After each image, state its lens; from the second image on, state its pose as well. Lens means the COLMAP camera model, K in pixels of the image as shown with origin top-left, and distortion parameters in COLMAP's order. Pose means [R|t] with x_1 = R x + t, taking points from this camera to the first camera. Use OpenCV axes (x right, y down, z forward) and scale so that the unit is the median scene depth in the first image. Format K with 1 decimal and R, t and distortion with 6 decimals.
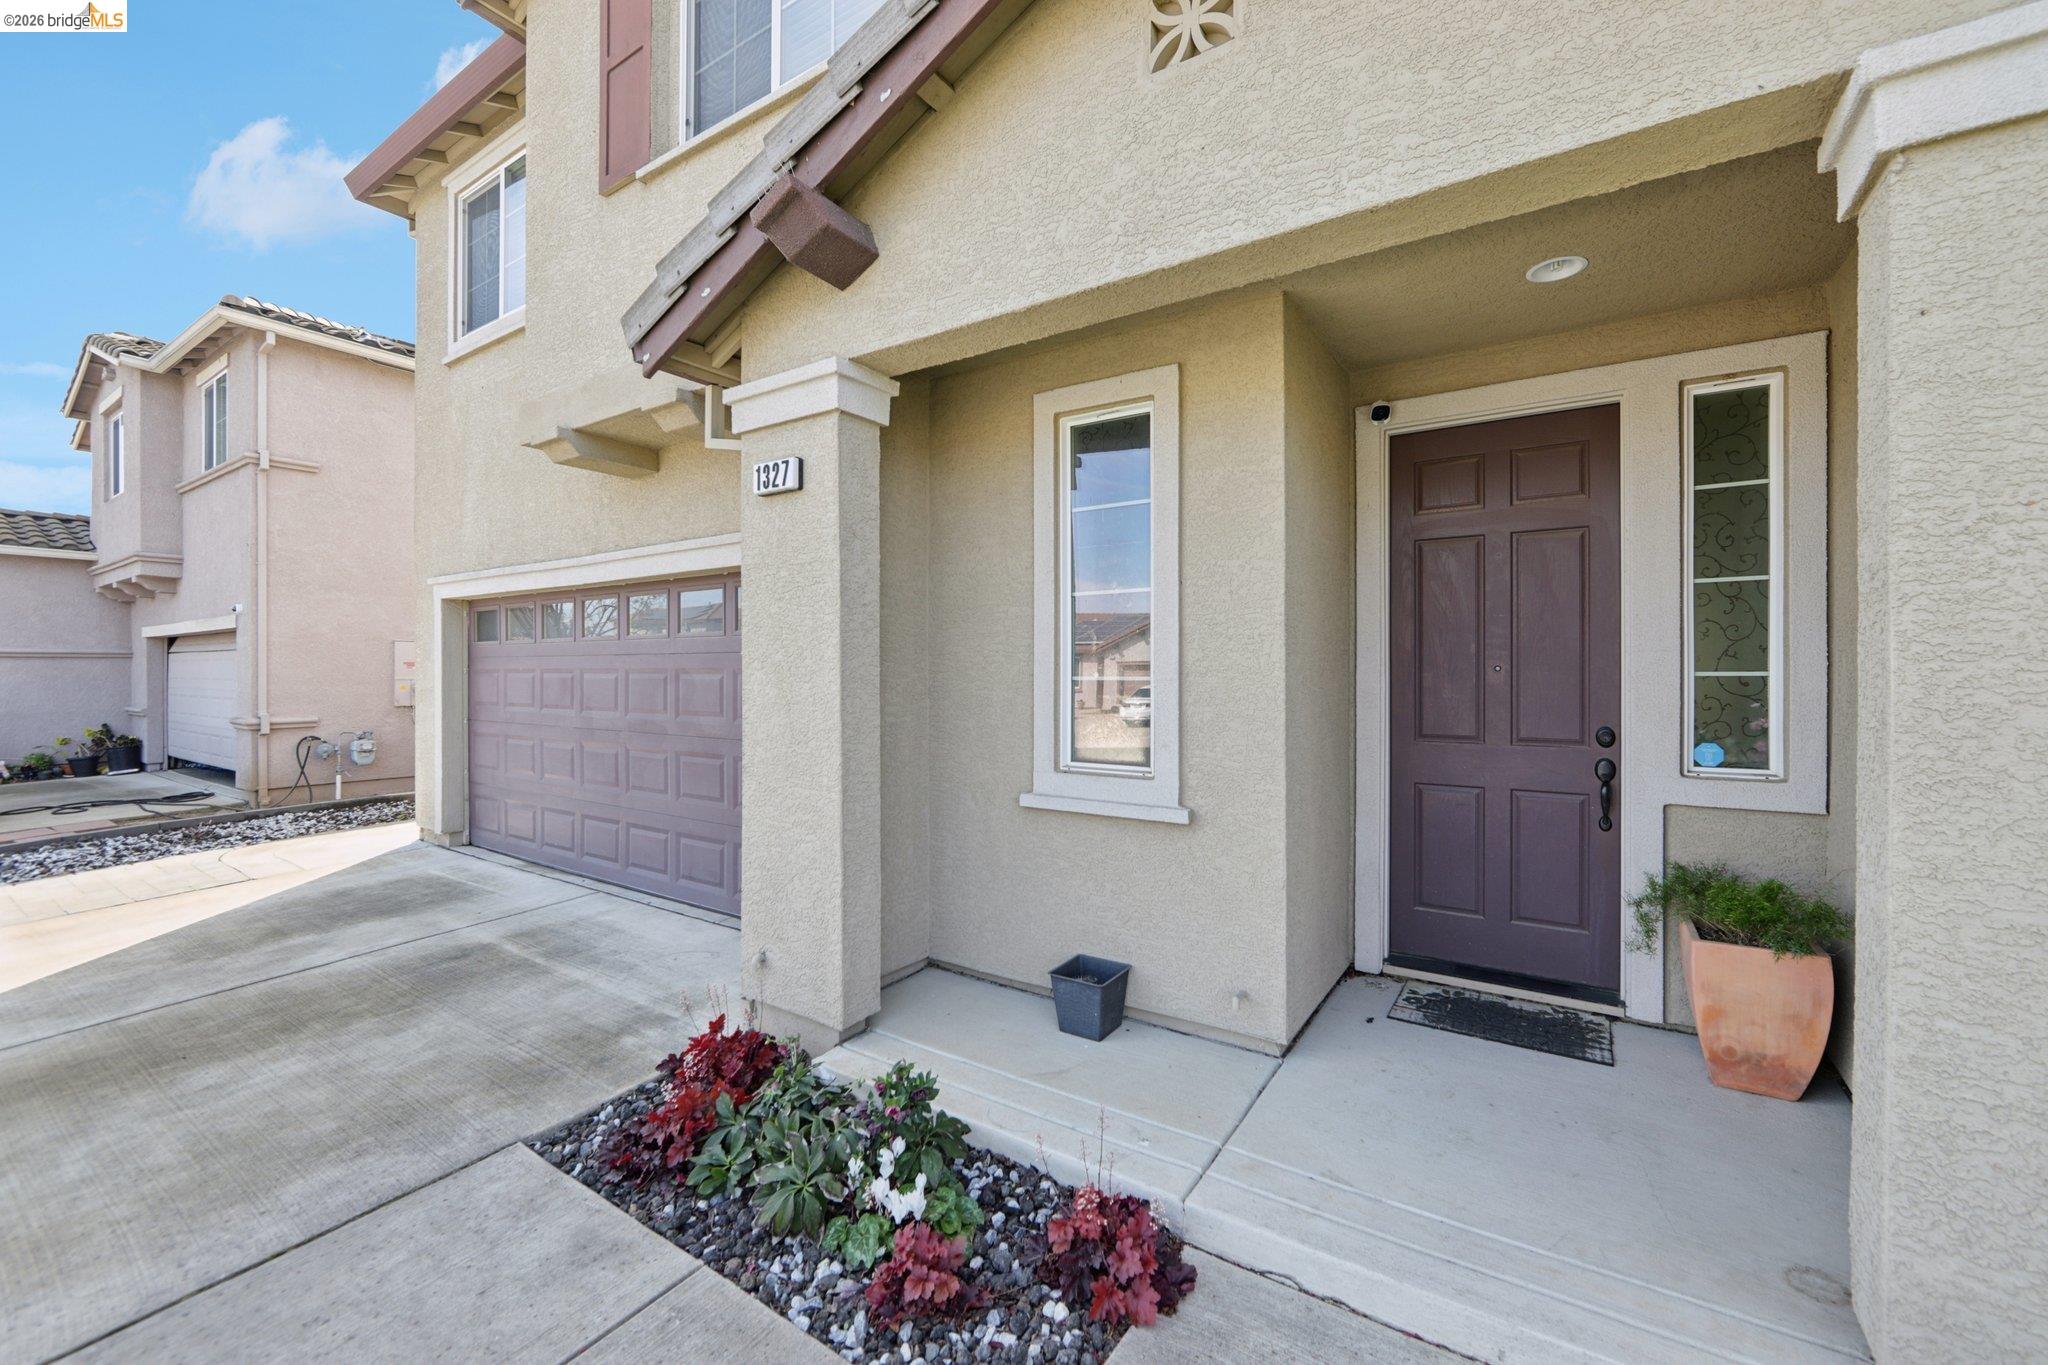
lens RADIAL K [[823.2, 0, 1031.1], [0, 823.2, 672.1], [0, 0, 1]] dist [-0.009872, 0.002006]
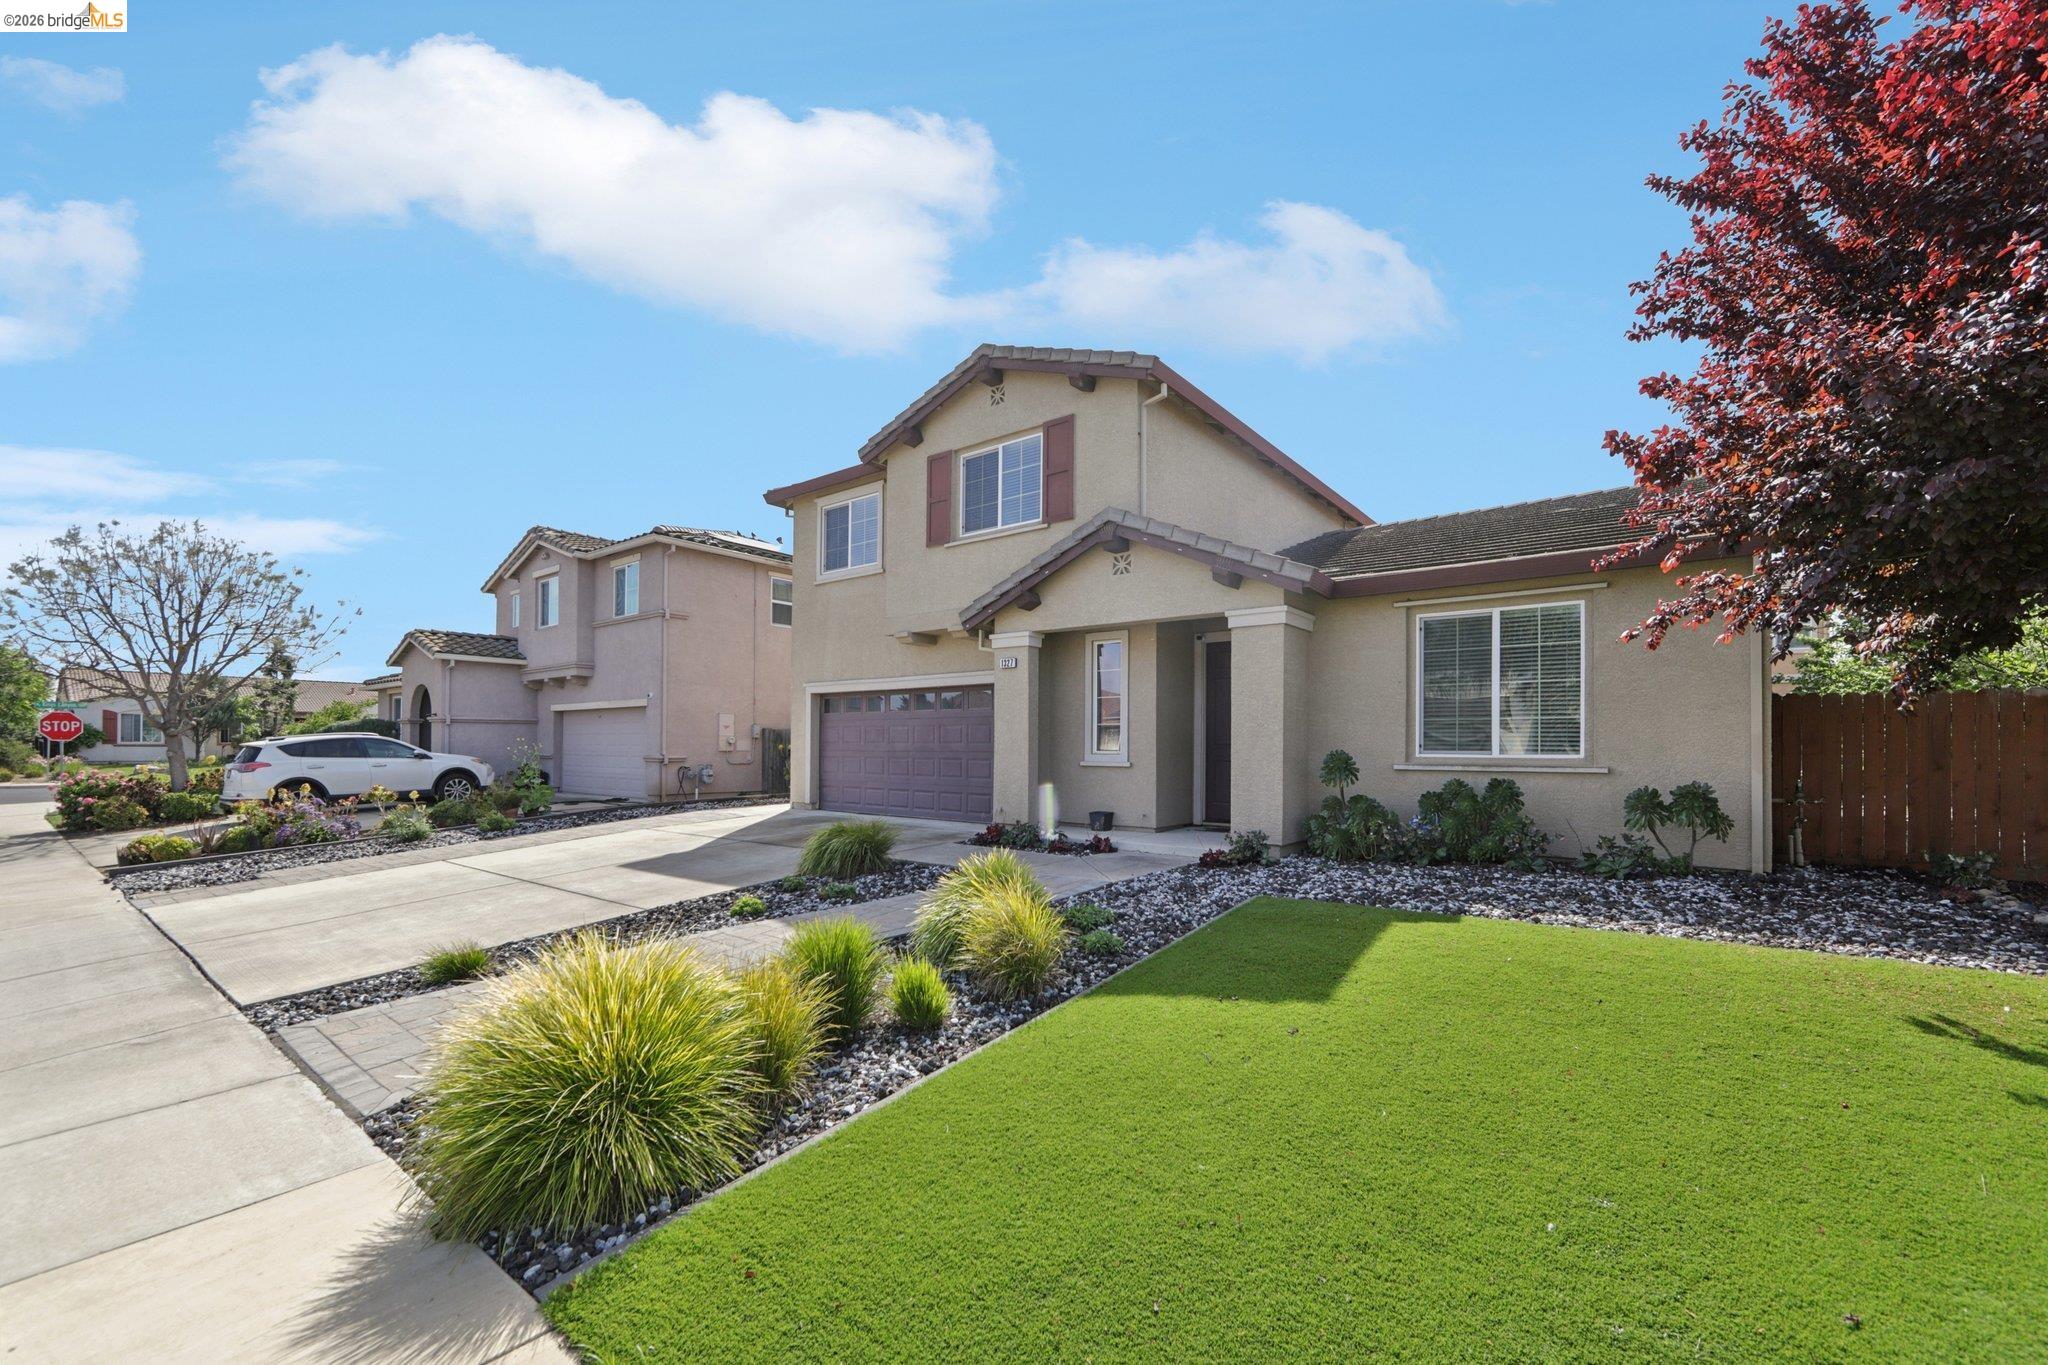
lens RADIAL K [[823.2, 0, 1013.8], [0, 823.2, 737.2], [0, 0, 1]] dist [-0.009872, 0.002006]
pose [[0.994950, 0.004754, -0.100255, 0.023348], [-0.005949, 0.999915, -0.011623, 0.046647], [0.100191, 0.012161, 0.994894, -1.064002]]
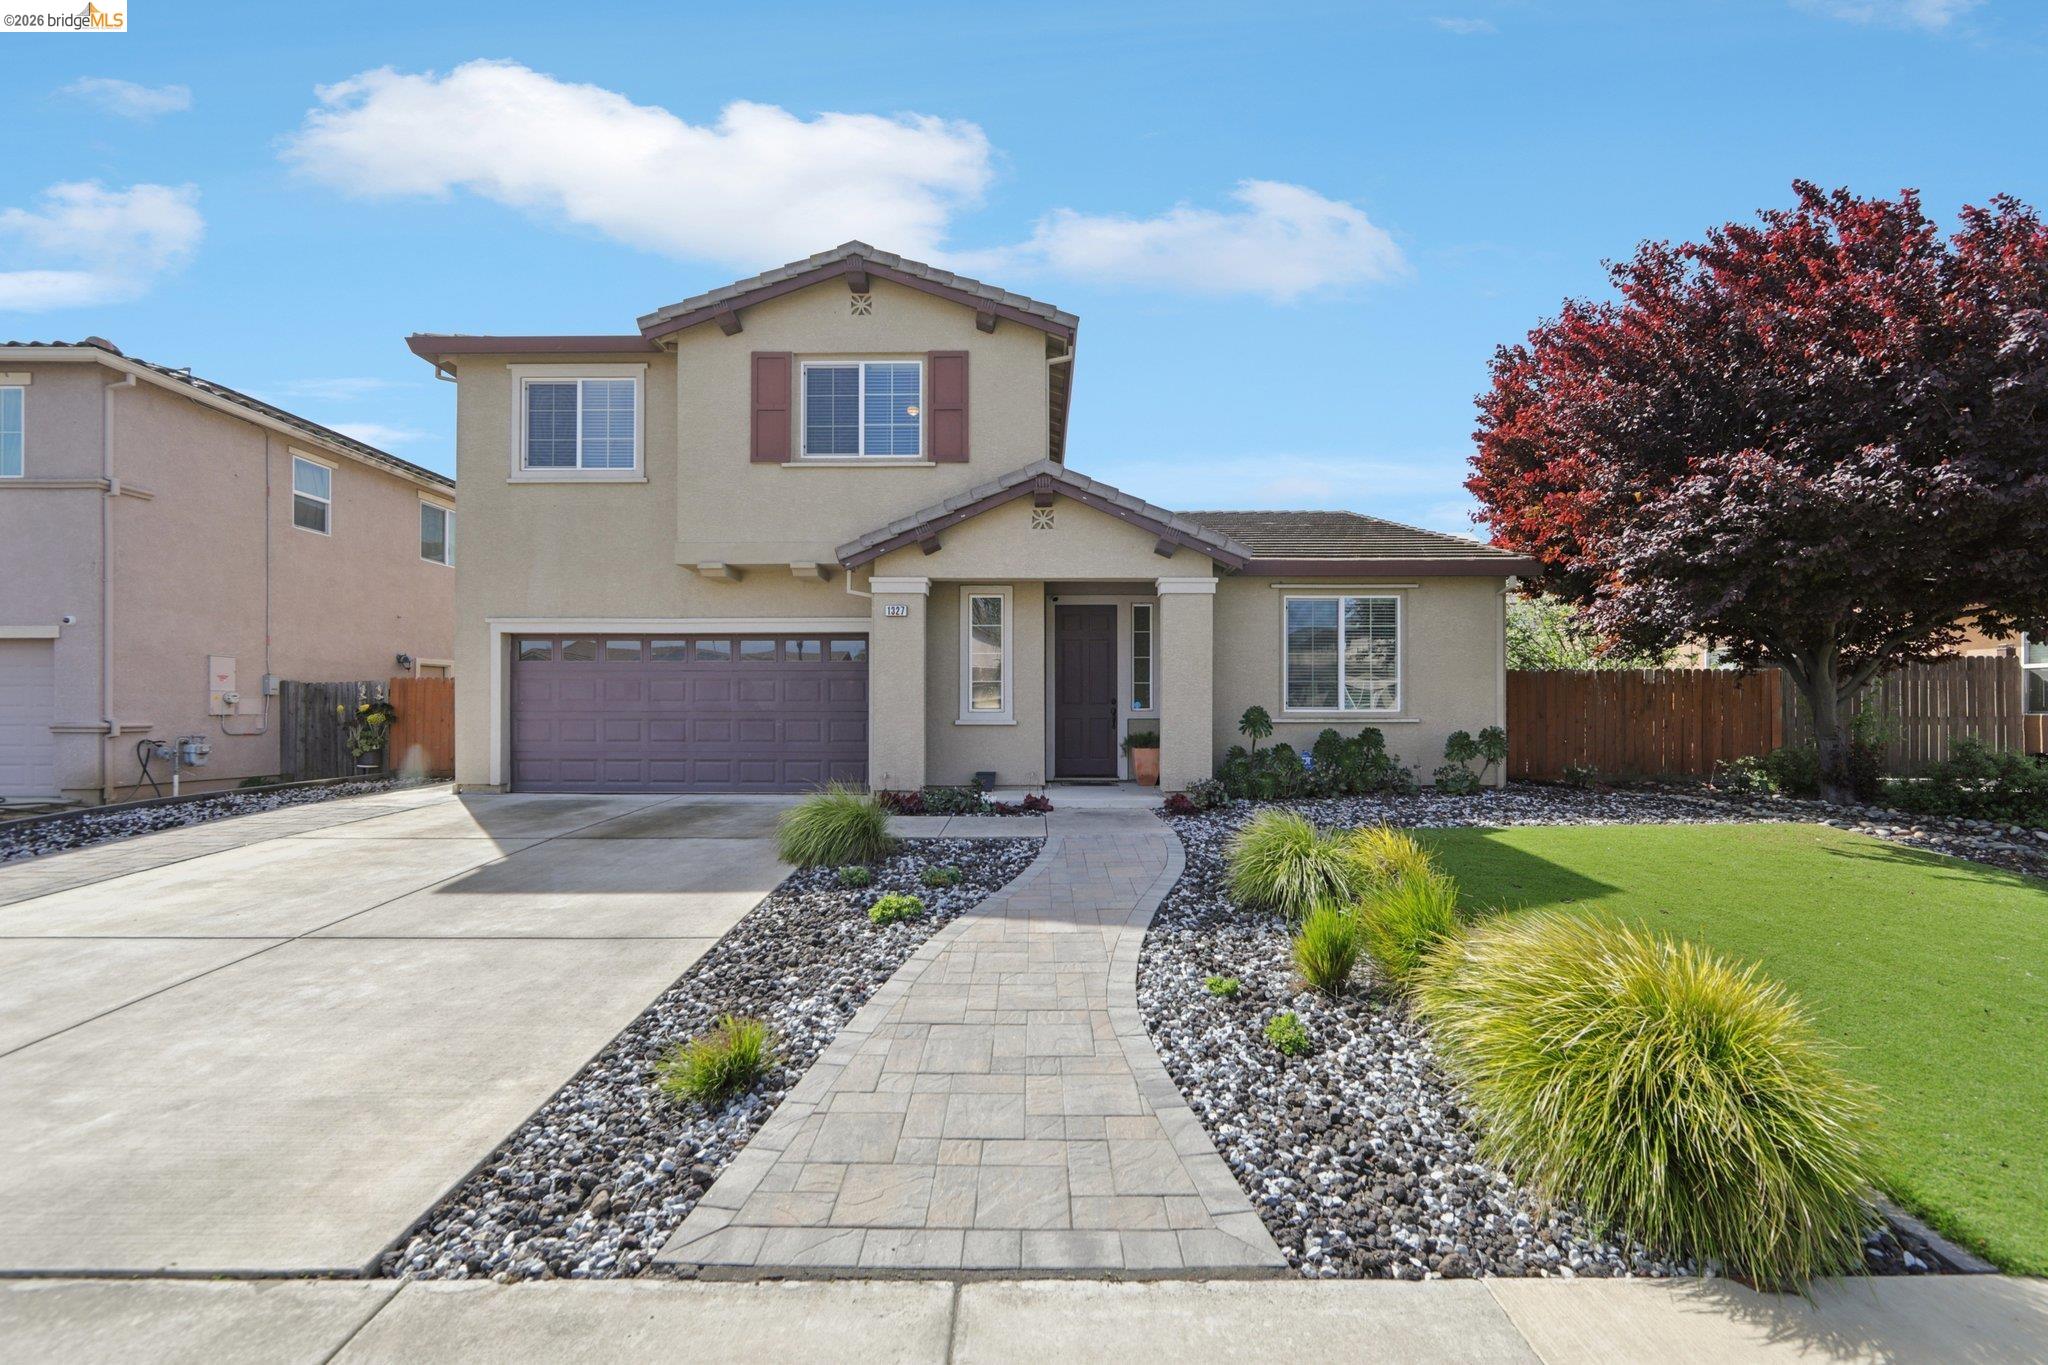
lens RADIAL K [[823.2, 0, 1005.7], [0, 823.2, 714.2], [0, 0, 1]] dist [-0.009872, 0.002006]
pose [[0.850436, 0.001428, 0.526076, -0.709104], [-0.001775, 0.999998, 0.000154, 0.062456], [-0.526075, -0.001065, 0.850437, -0.804894]]
